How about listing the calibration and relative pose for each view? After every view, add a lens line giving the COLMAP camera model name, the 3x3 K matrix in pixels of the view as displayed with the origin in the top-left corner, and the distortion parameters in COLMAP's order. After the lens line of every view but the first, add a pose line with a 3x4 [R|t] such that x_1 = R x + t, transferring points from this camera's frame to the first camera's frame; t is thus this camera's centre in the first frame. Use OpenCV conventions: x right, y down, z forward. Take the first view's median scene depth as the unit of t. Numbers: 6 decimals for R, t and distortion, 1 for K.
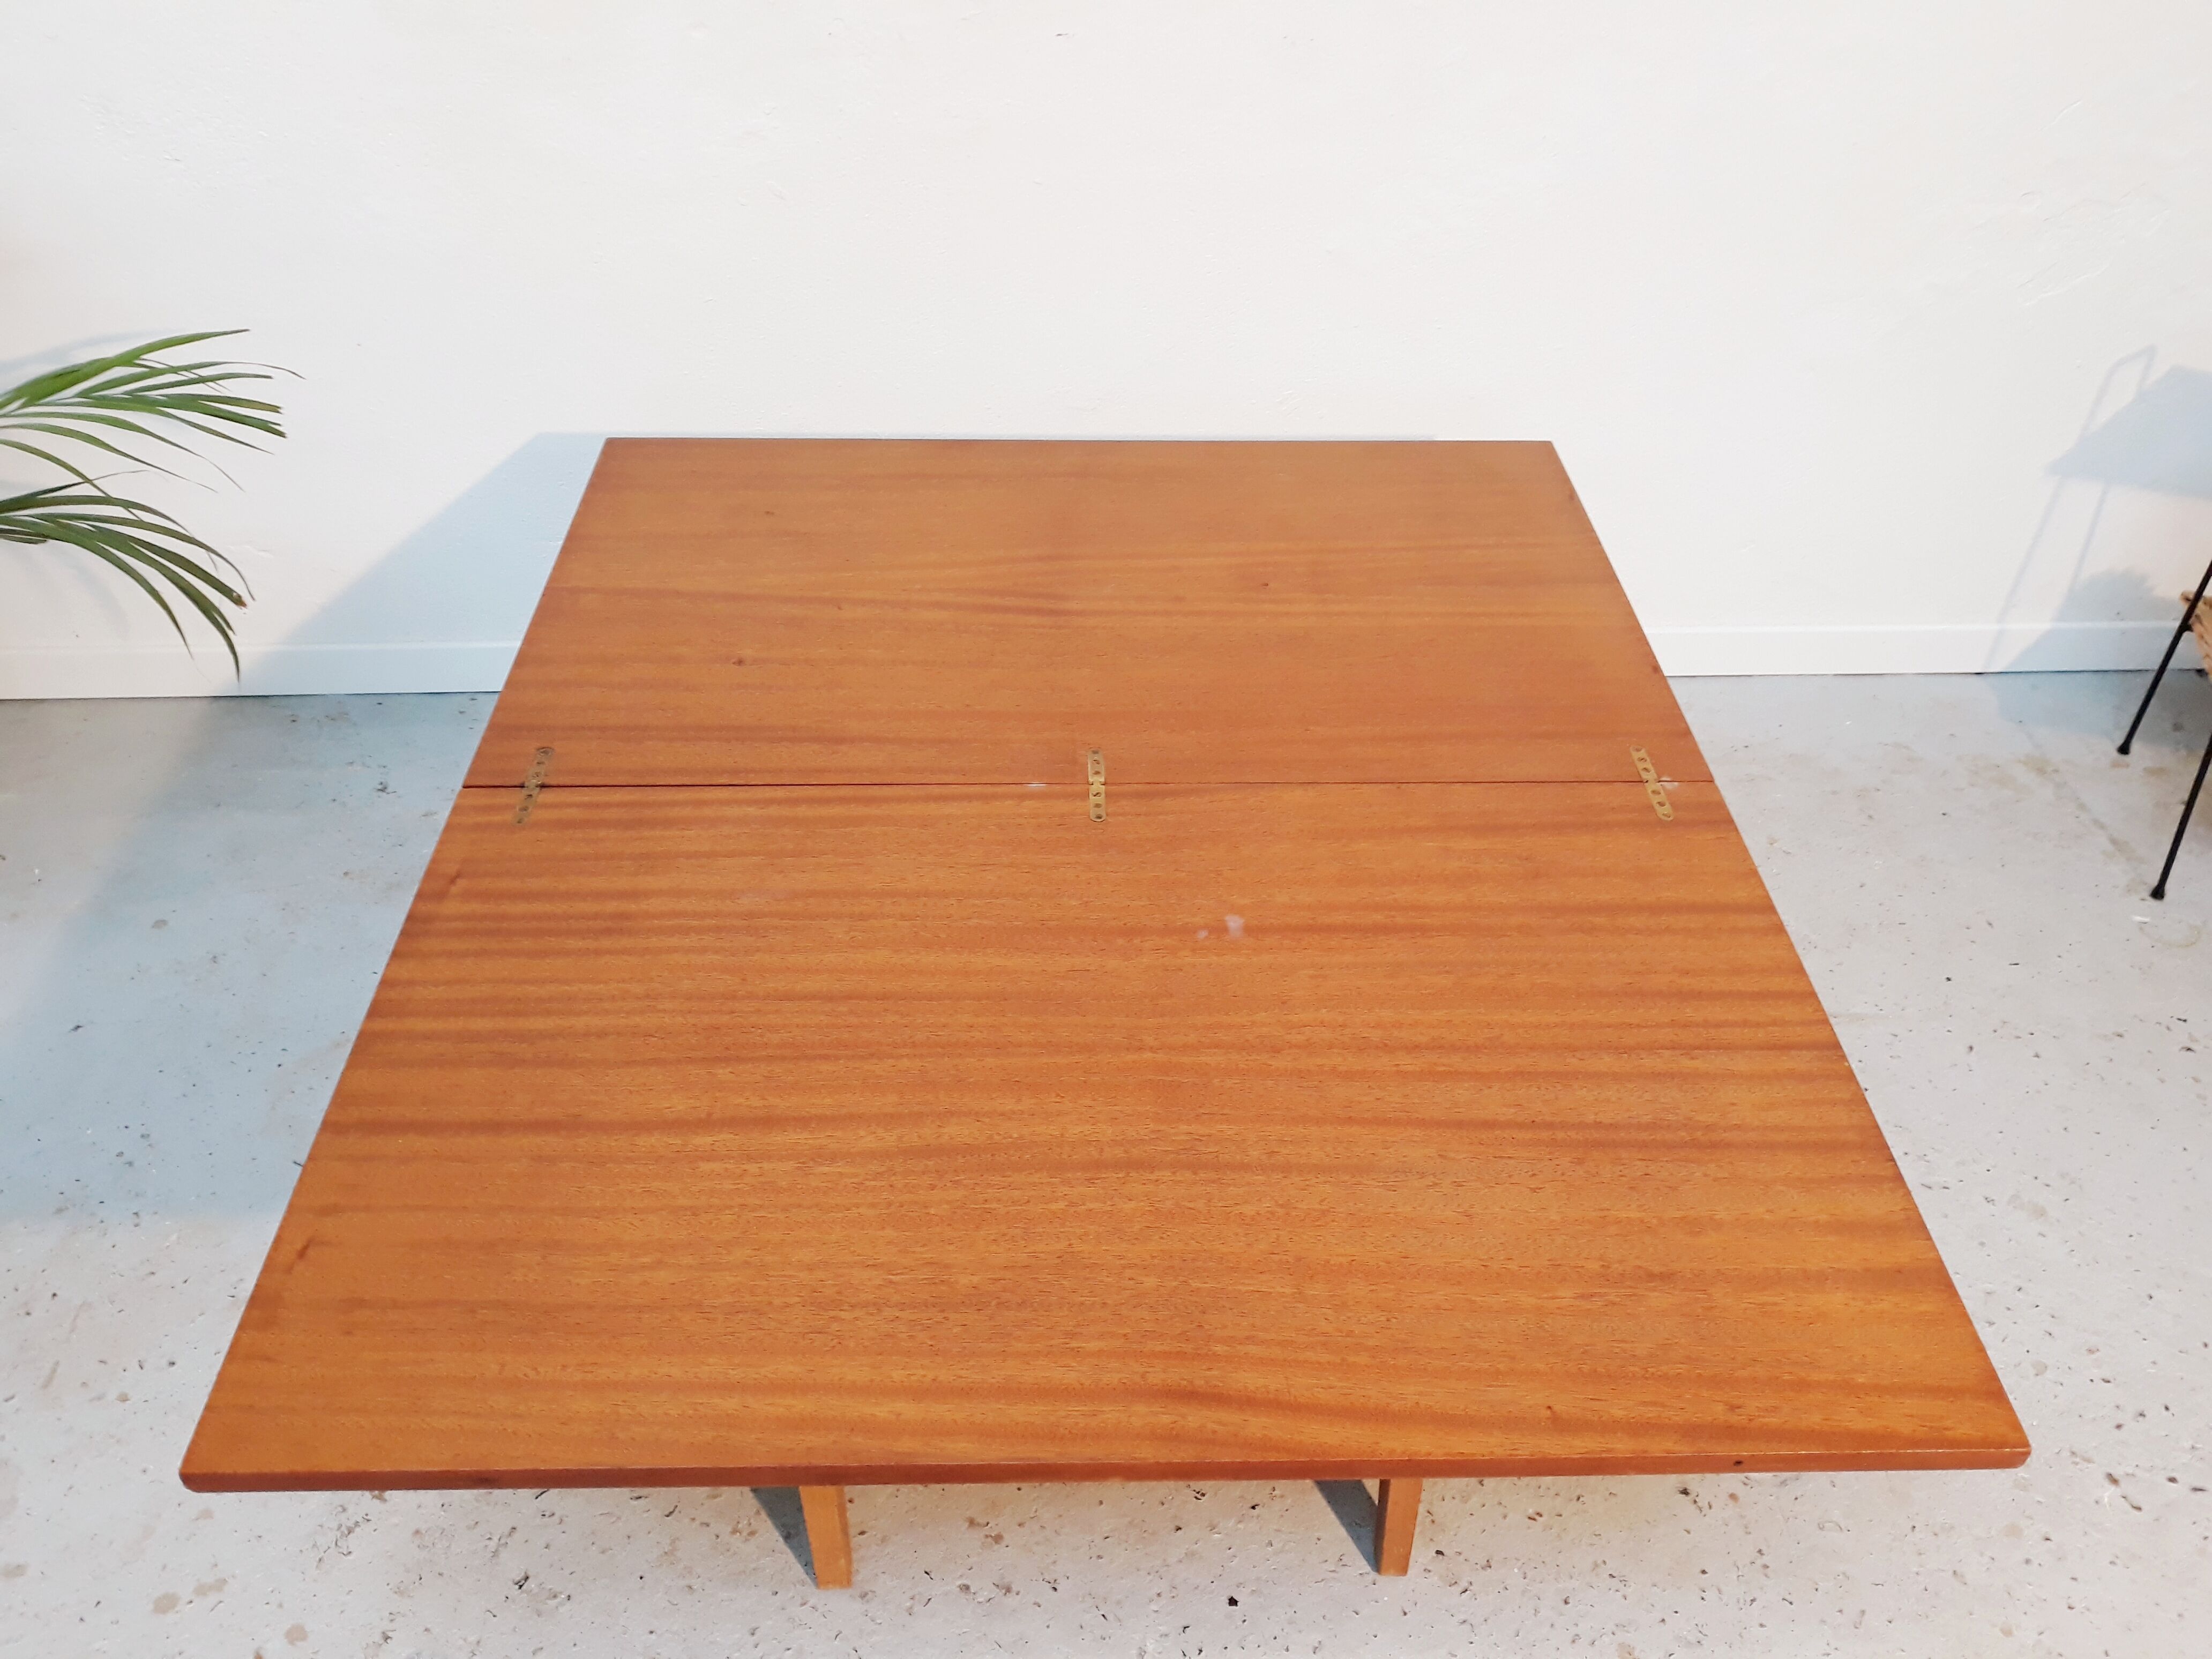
lens RADIAL K [[1840.5, 0, 1096.2], [0, 1840.5, 838.5], [0, 0, 1]] dist [-0.029677, 0.025737]
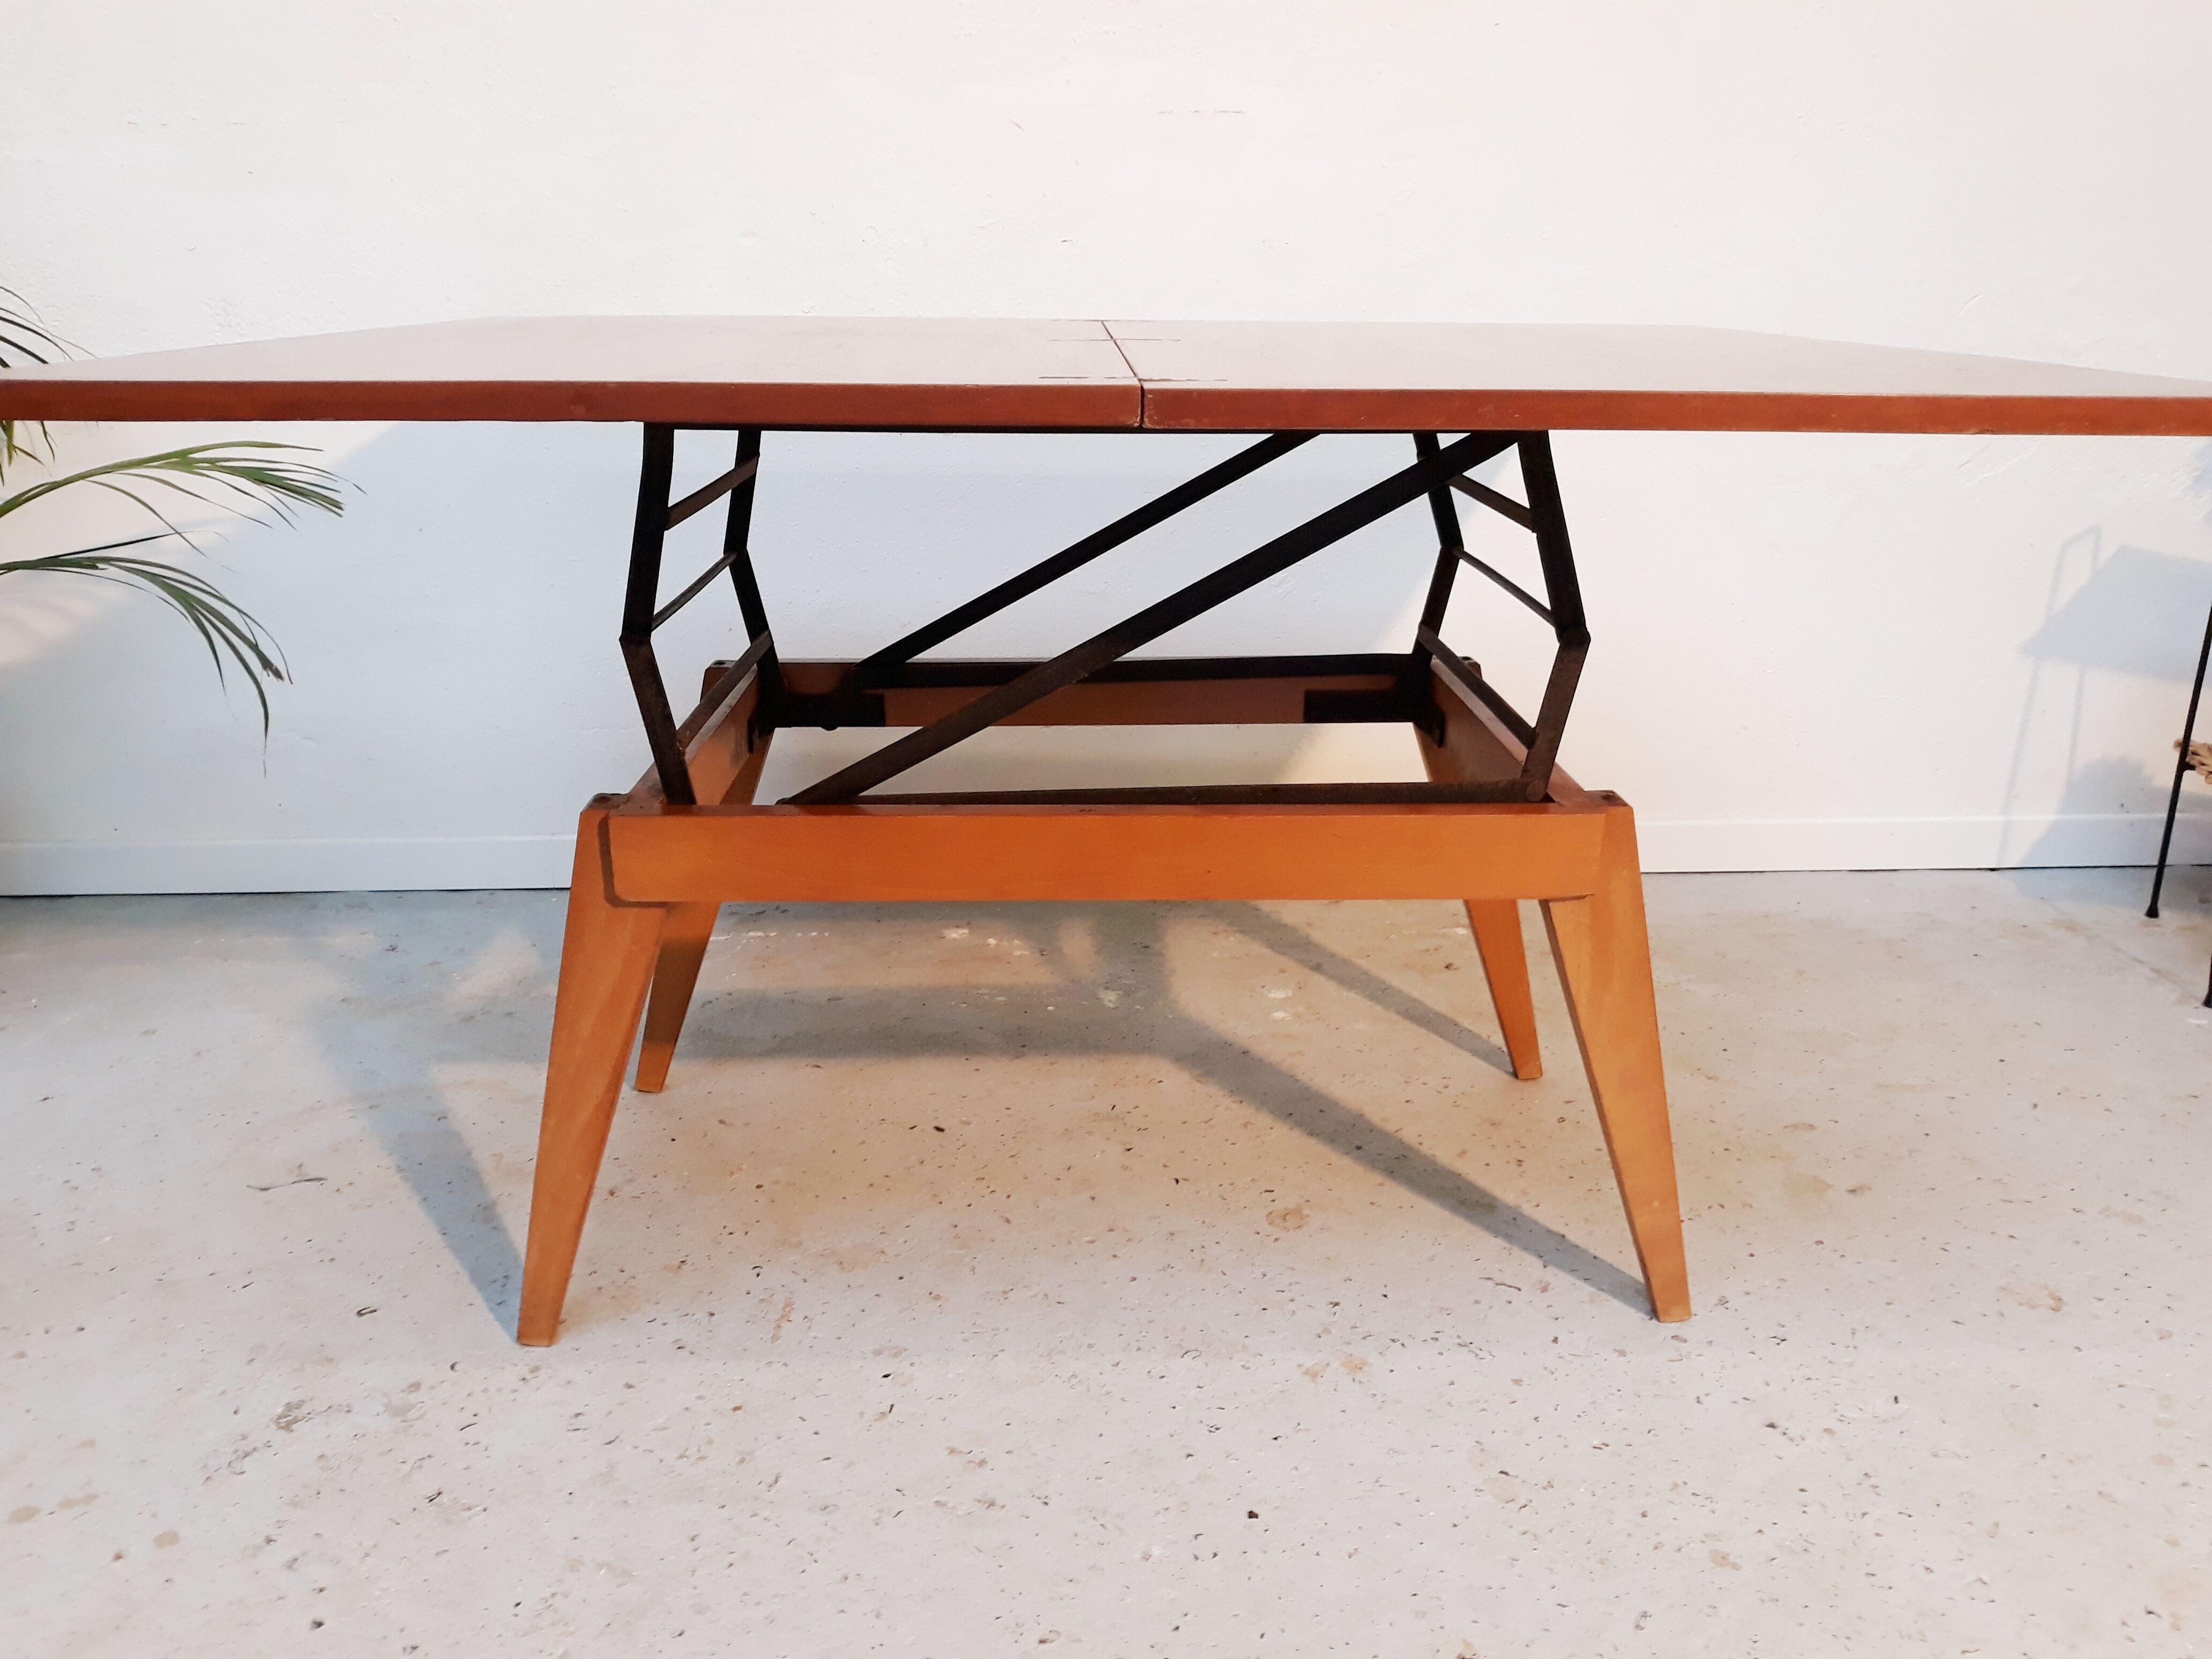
lens RADIAL K [[1840.5, 0, 1094.5], [0, 1840.5, 830.9], [0, 0, 1]] dist [-0.029677, 0.025737]
pose [[0.999724, -0.012665, -0.019792, 0.019599], [0.004922, 0.936503, -0.350624, 0.382135], [0.022976, 0.350430, 0.936307, 0.075443]]
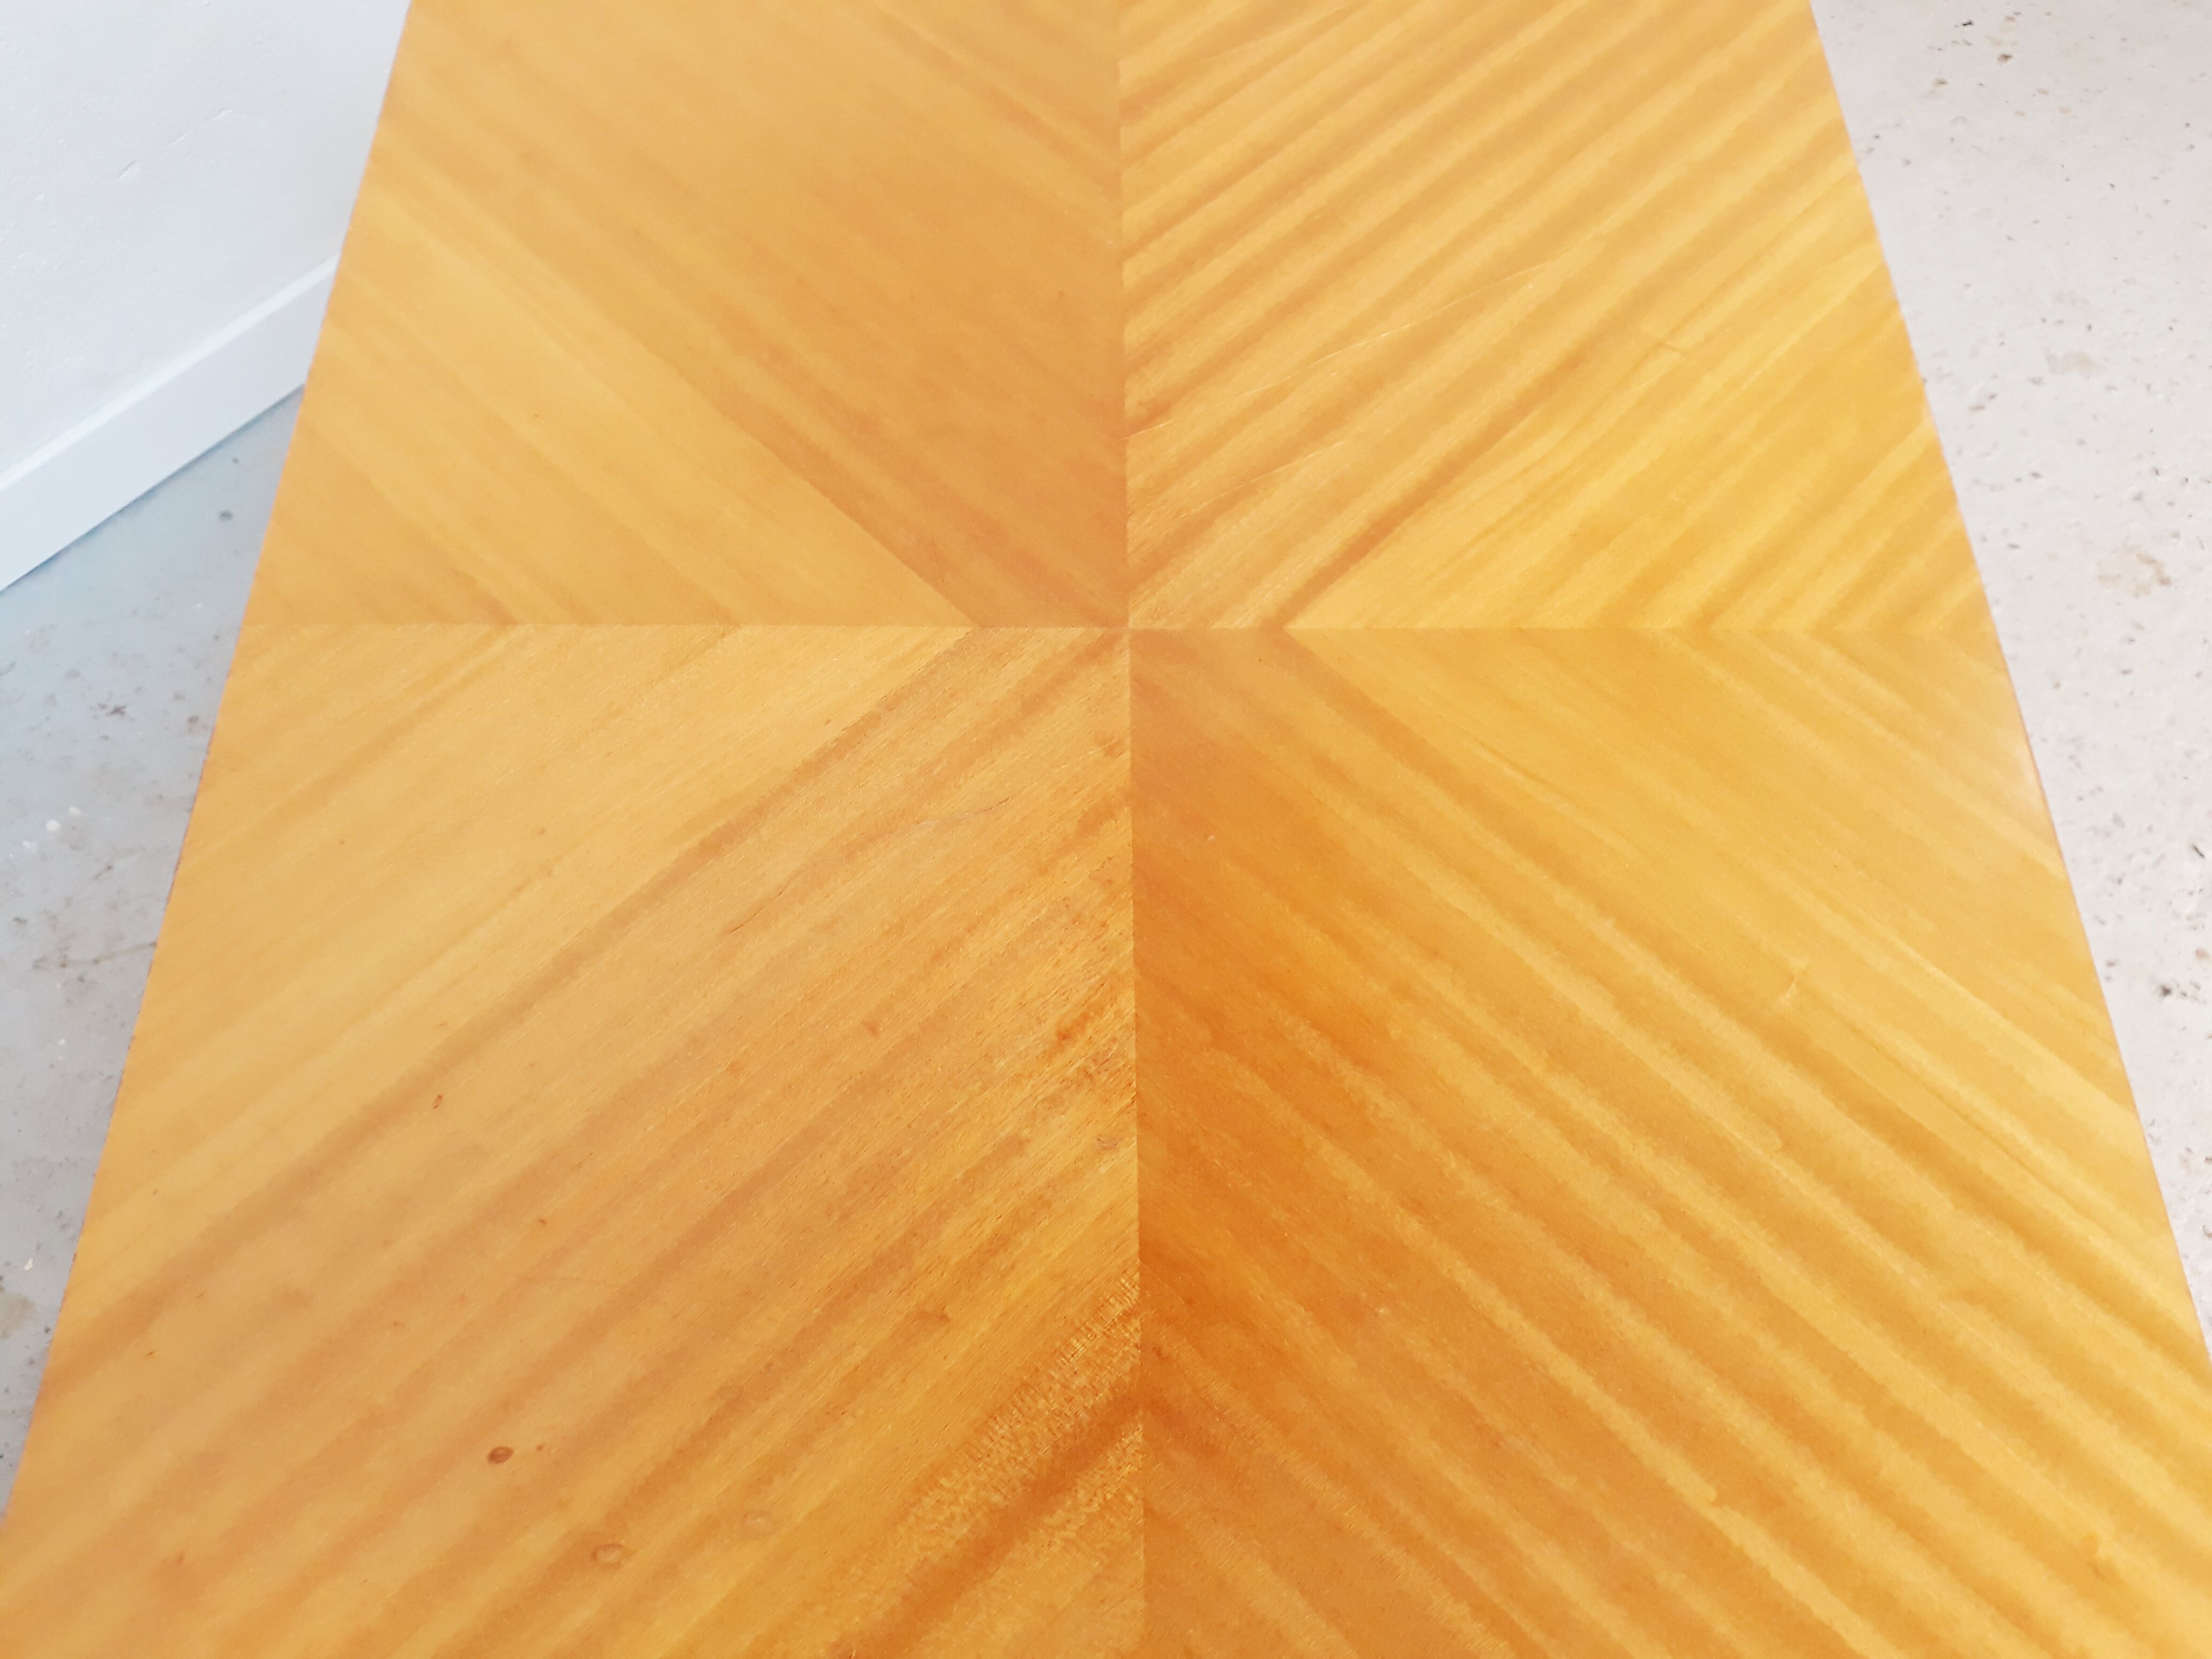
lens RADIAL K [[1840.5, 0, 1096.3], [0, 1840.5, 852.3], [0, 0, 1]] dist [-0.029677, 0.025737]
pose [[0.710719, -0.624226, 0.324378, -0.182369], [0.435876, 0.752684, 0.493435, -0.228323], [-0.552169, -0.209305, 0.807032, 0.632934]]
